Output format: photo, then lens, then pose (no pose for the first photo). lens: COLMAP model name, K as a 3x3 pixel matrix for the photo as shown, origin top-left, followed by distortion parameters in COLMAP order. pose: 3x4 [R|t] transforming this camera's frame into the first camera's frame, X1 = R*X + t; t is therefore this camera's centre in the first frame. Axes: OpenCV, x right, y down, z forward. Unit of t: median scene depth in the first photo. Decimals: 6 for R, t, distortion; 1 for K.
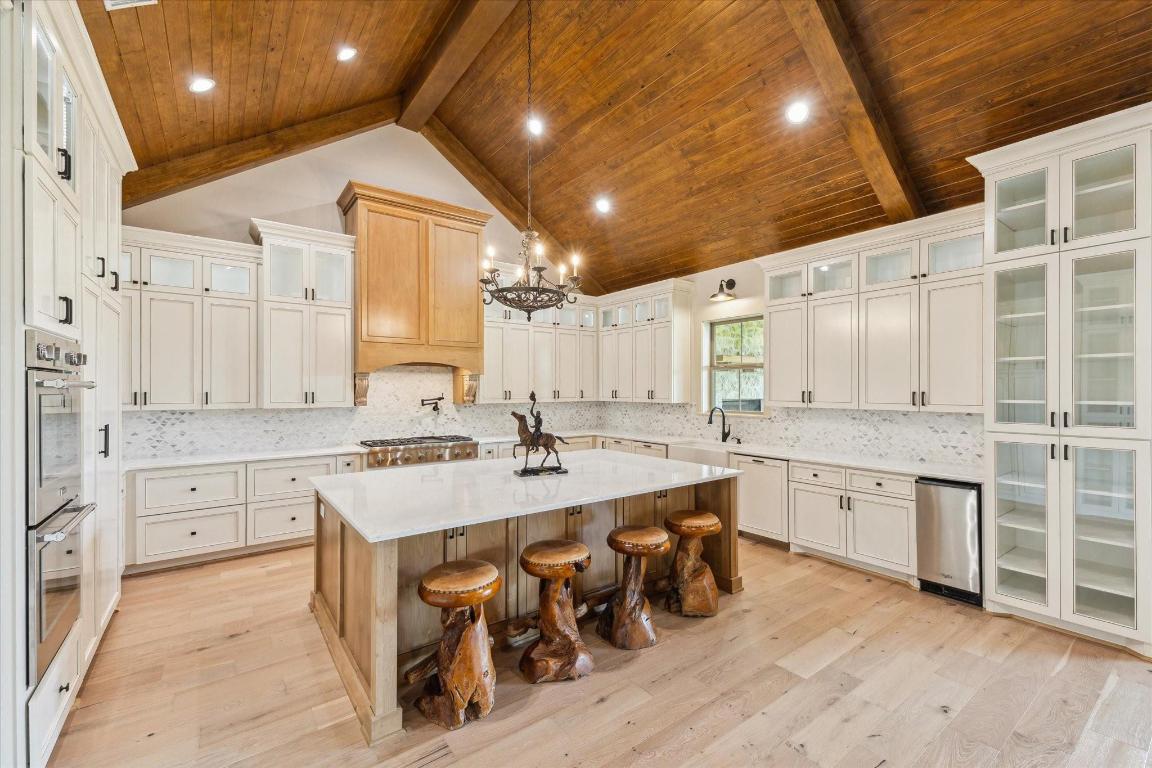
lens RADIAL K [[479.9, 0, 576.7], [0, 479.9, 387.6], [0, 0, 1]] dist [0.015557, -0.000712]
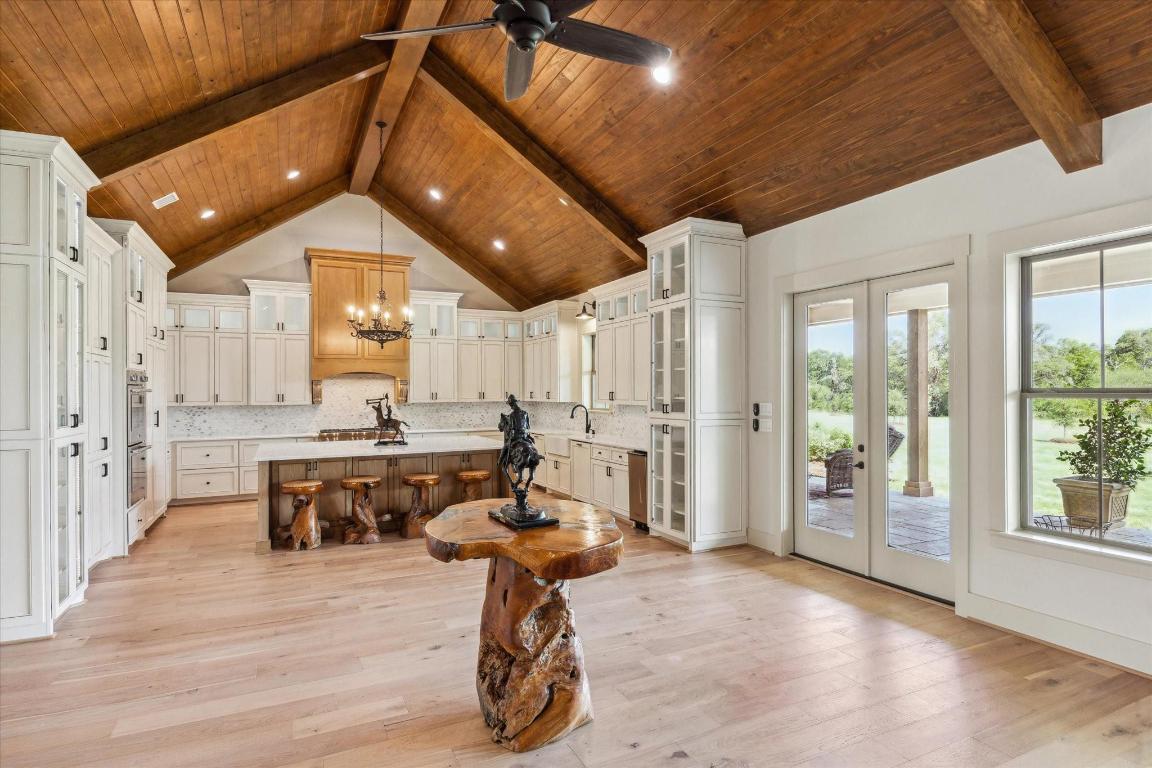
lens RADIAL K [[608.0, 0, 575.5], [0, 608.0, 385.5], [0, 0, 1]] dist [0.000097, 0.000324]
pose [[0.981560, -0.006605, -0.191038, 0.711735], [0.005624, 0.999968, -0.005676, -0.000995], [0.191069, 0.004497, 0.981566, -0.667305]]
